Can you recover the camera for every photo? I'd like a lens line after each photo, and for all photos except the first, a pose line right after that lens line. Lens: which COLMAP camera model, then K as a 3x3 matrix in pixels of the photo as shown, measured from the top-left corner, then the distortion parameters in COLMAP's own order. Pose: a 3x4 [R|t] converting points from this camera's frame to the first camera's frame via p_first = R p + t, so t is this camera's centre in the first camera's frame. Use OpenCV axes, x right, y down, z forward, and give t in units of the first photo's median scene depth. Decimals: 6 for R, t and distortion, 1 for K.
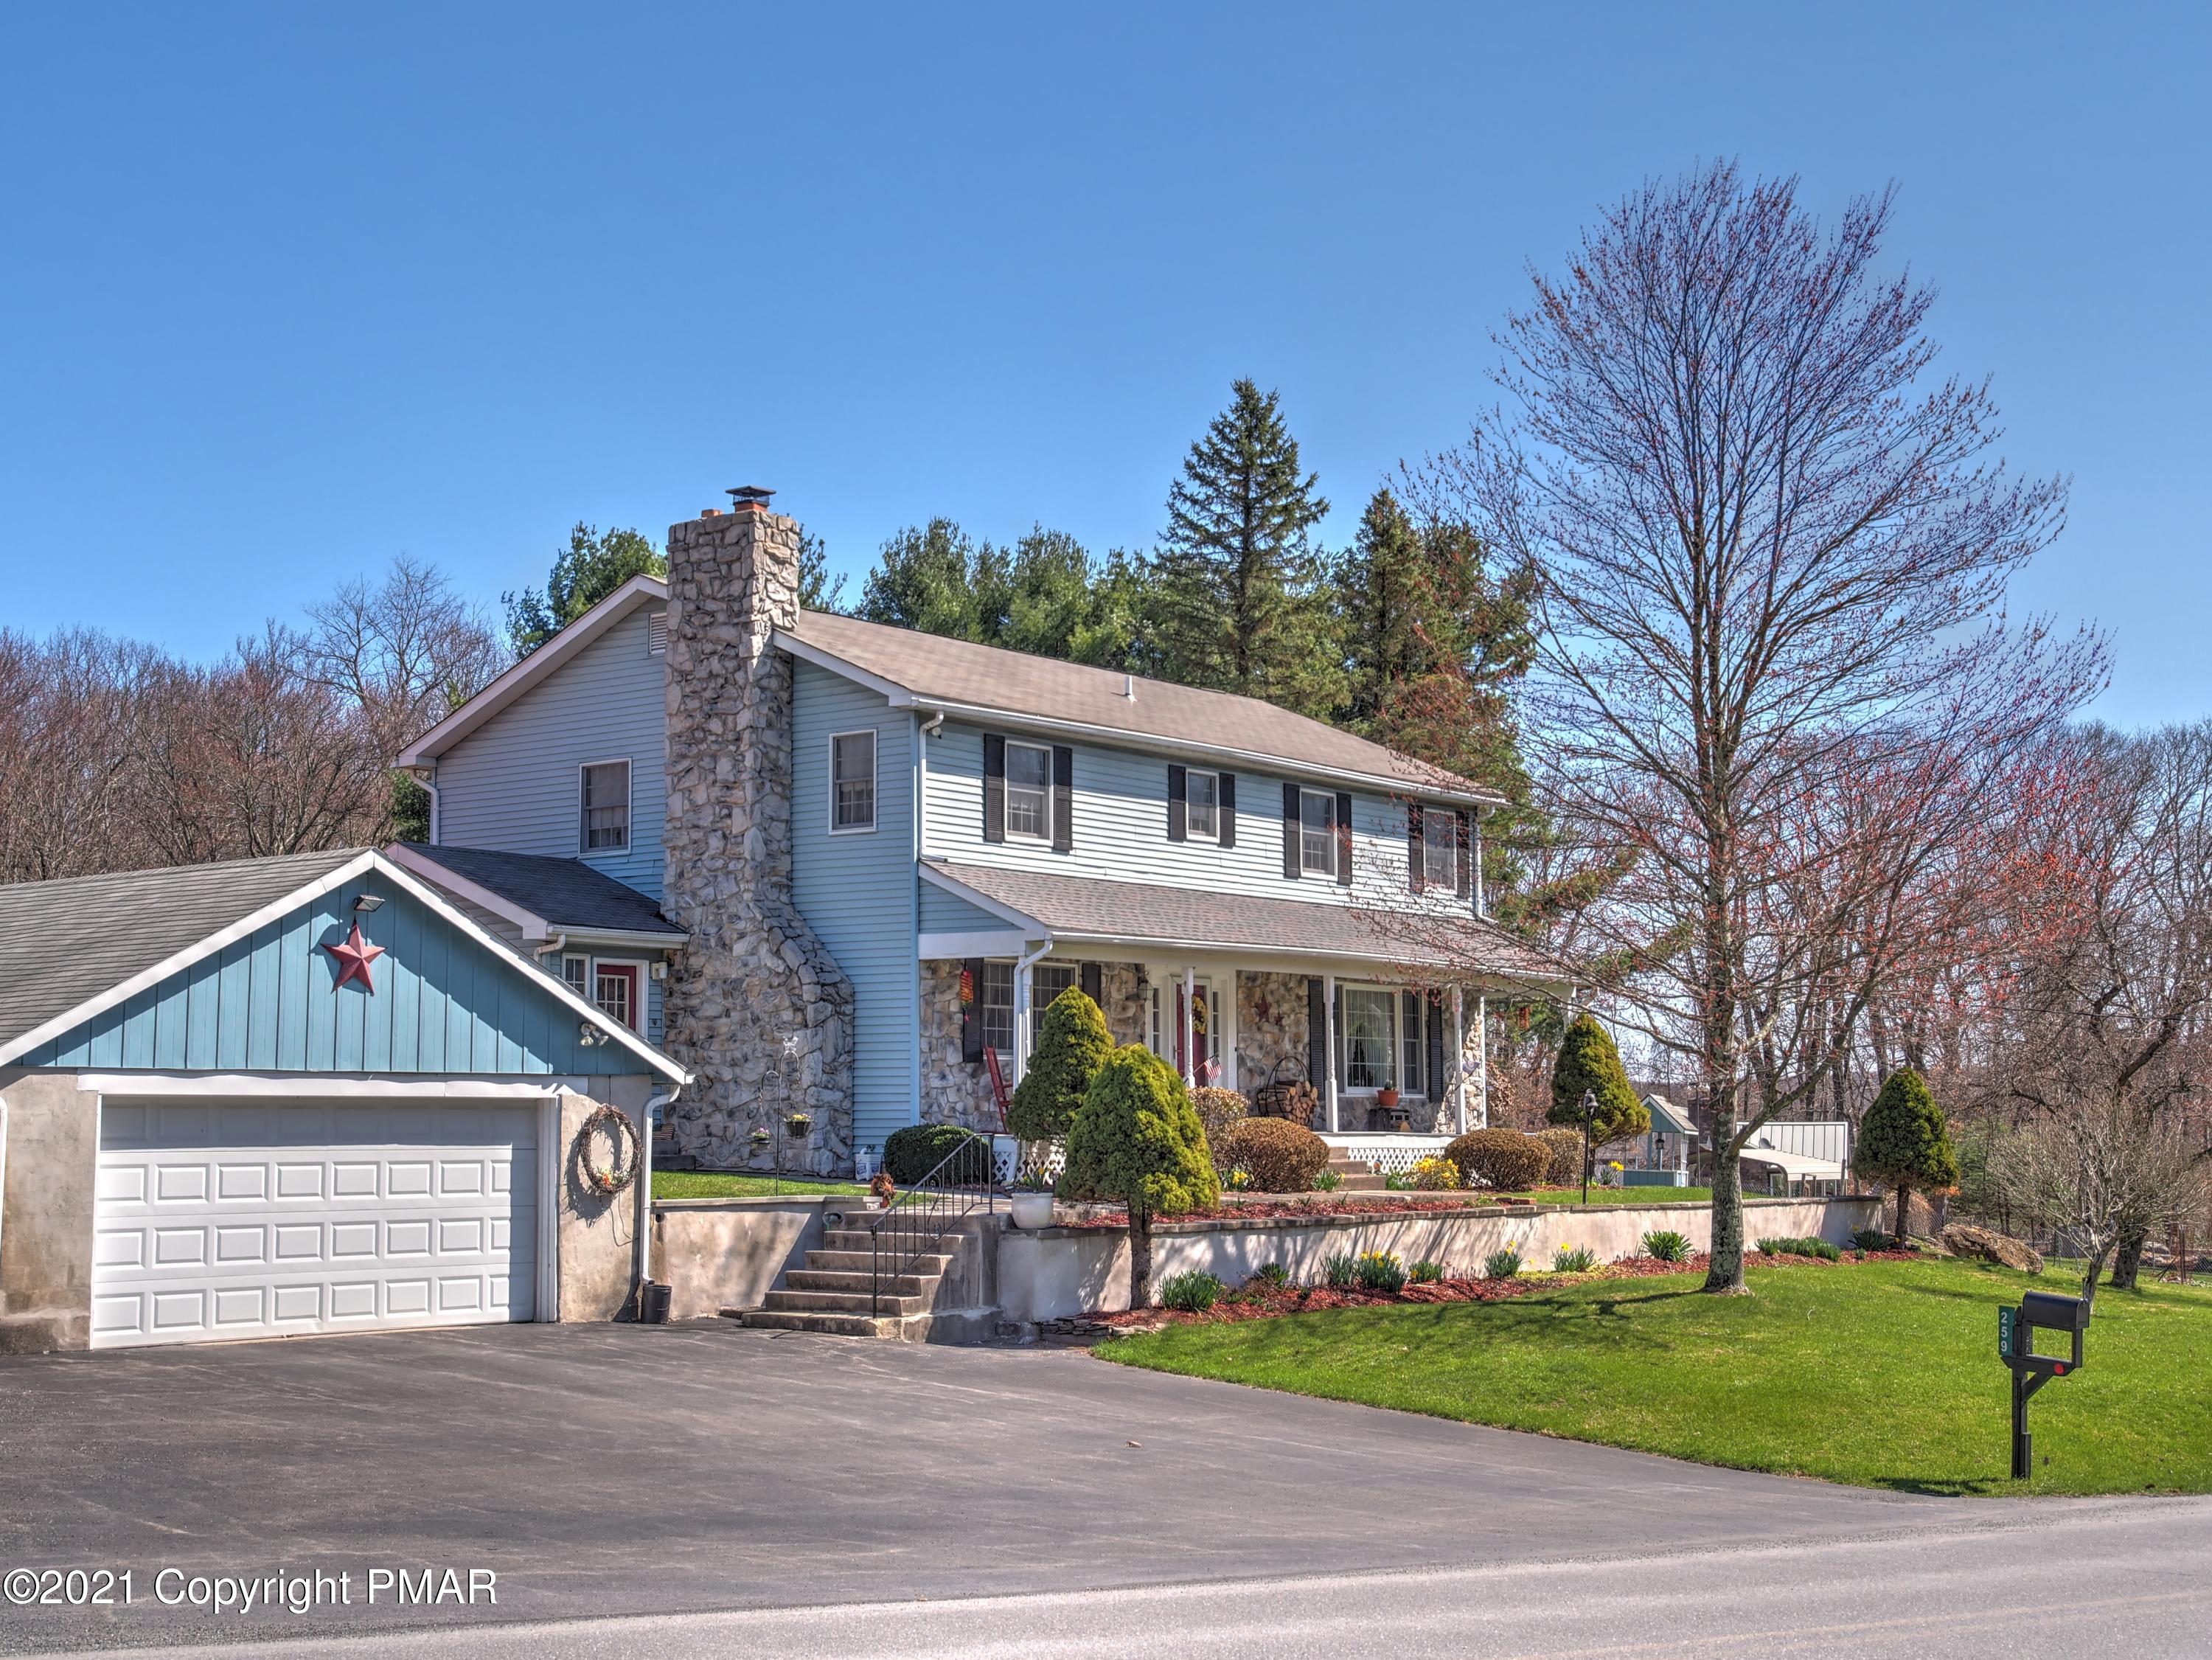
lens RADIAL K [[2973.2, 0, 1106.0], [0, 2973.2, 830.0], [0, 0, 1]] dist [-0.006582, 0.257226]
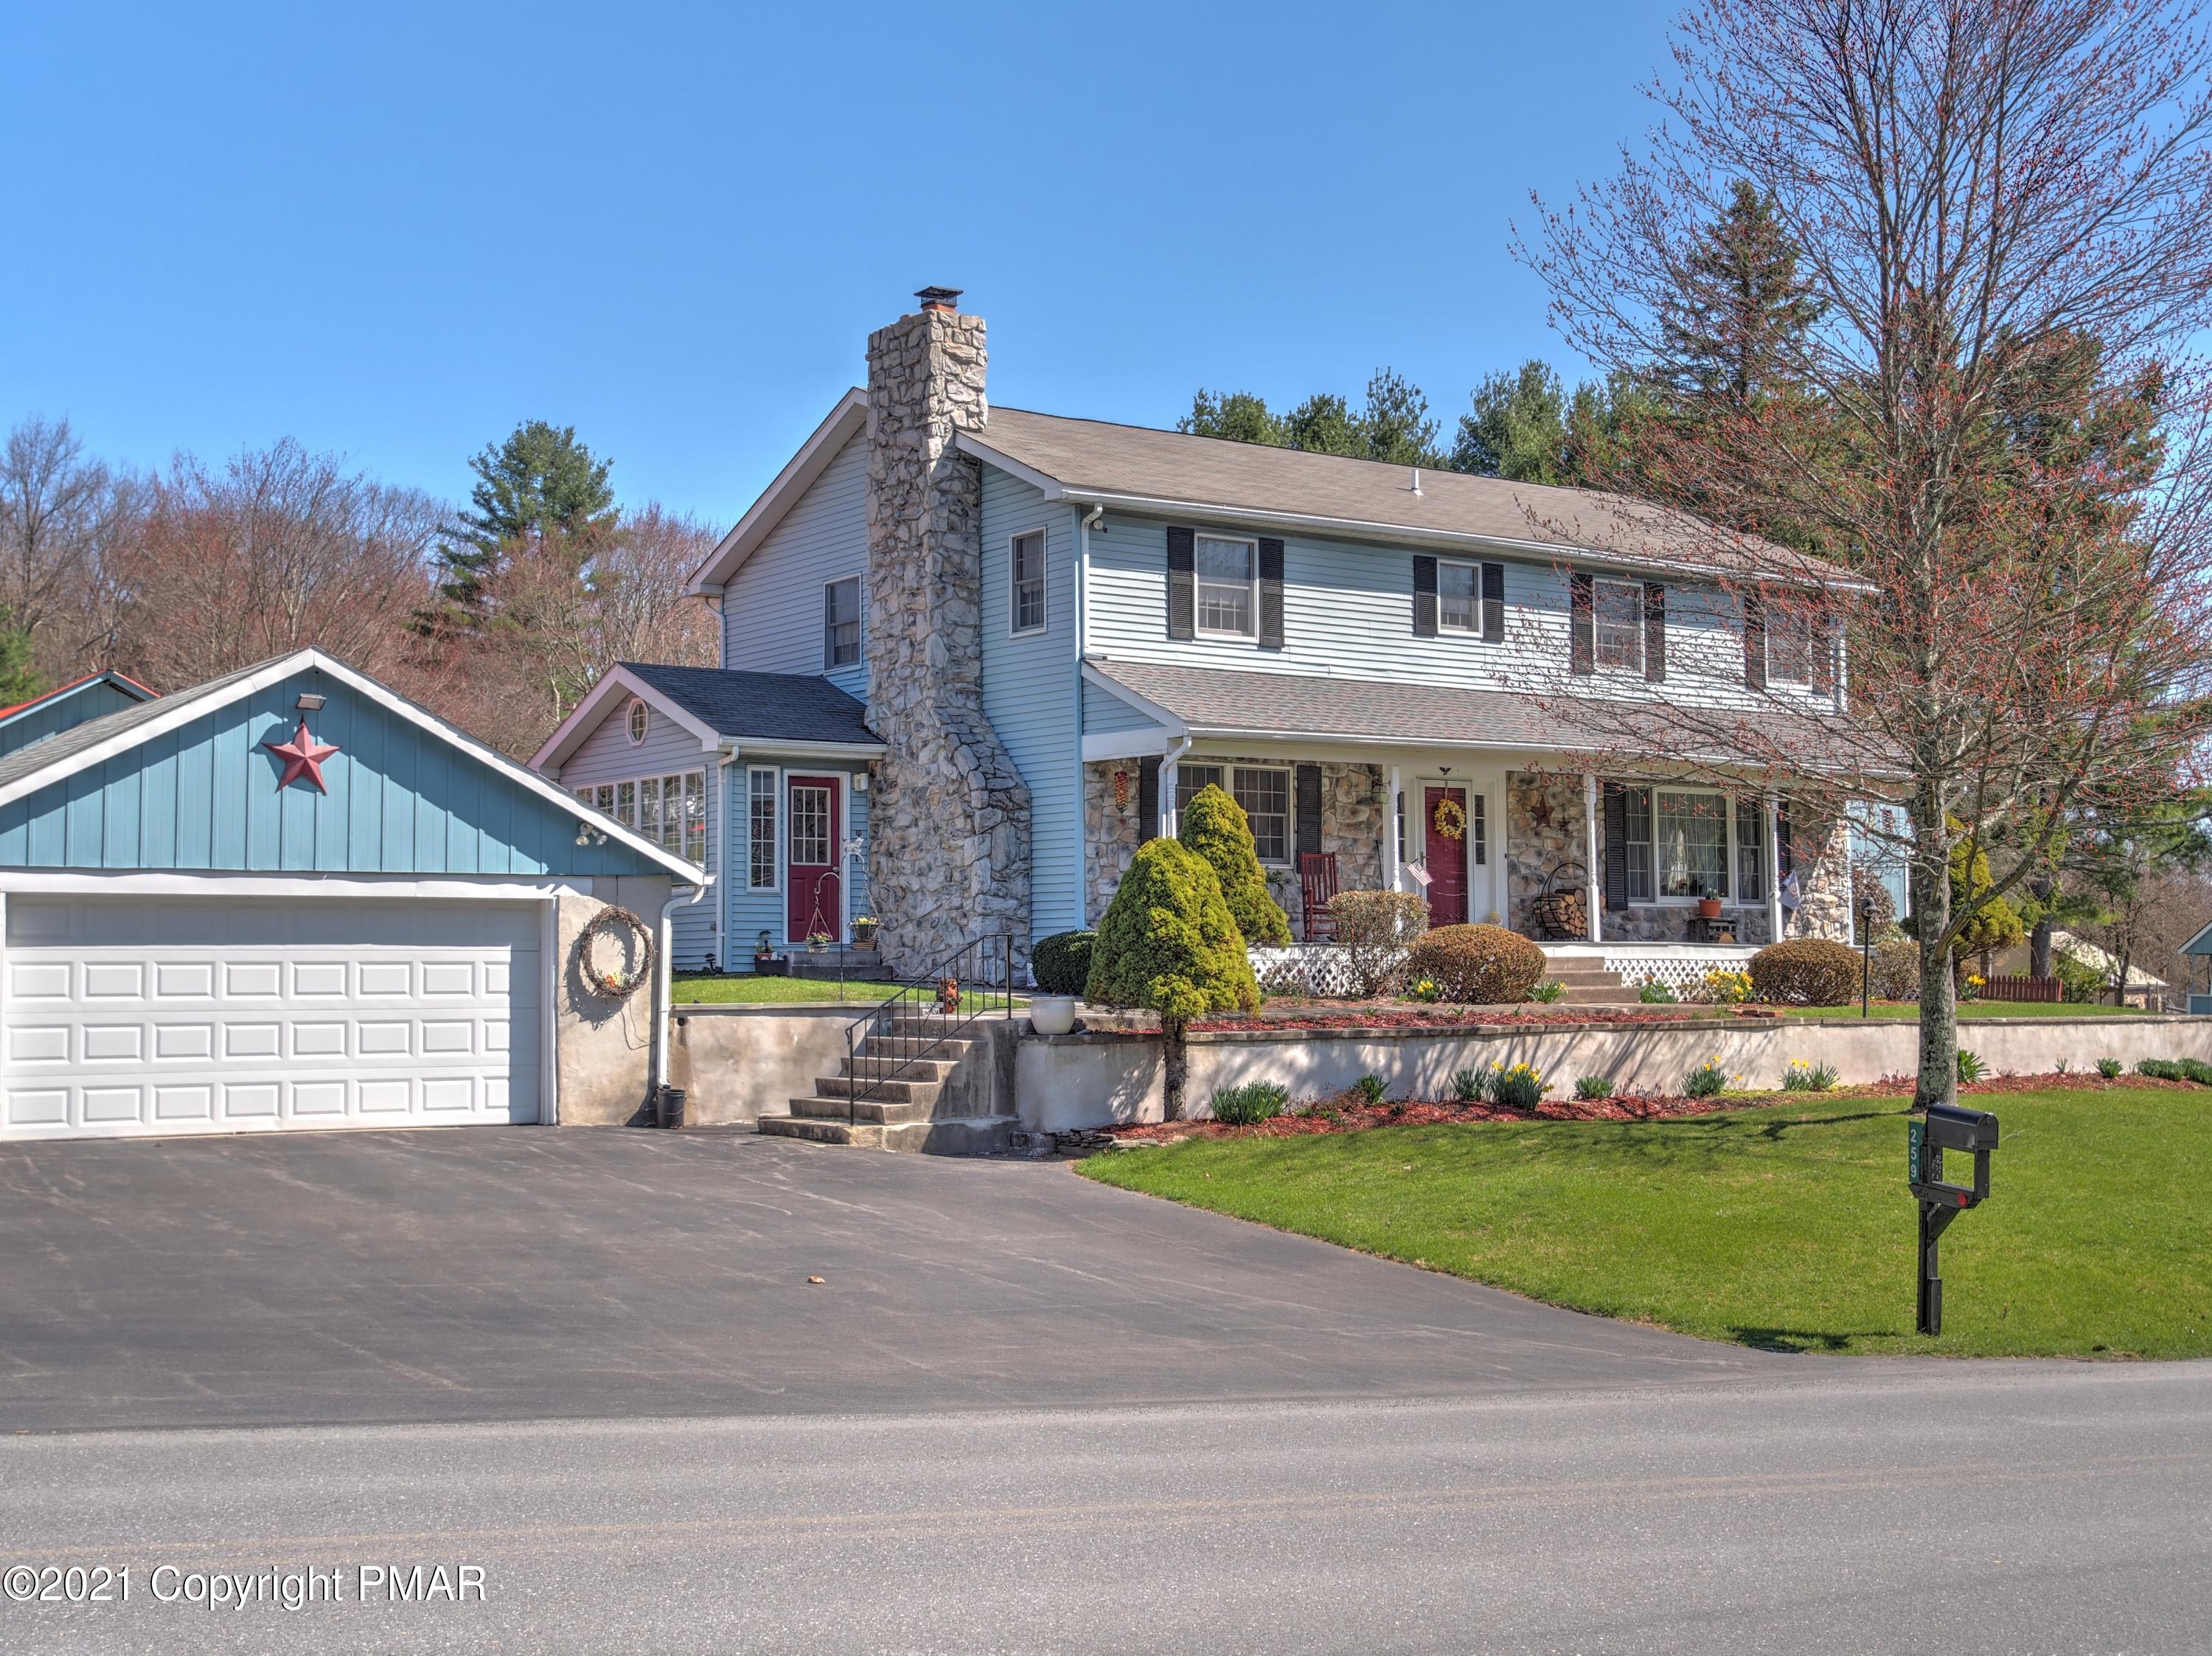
lens RADIAL K [[2728.2, 0, 1106.0], [0, 2728.2, 828.0], [0, 0, 1]] dist [0.001648, 0.071916]
pose [[0.954935, -0.018899, -0.296214, 0.207743], [0.032848, 0.998570, 0.042186, 0.027991], [0.294993, -0.050015, 0.954190, 0.156891]]
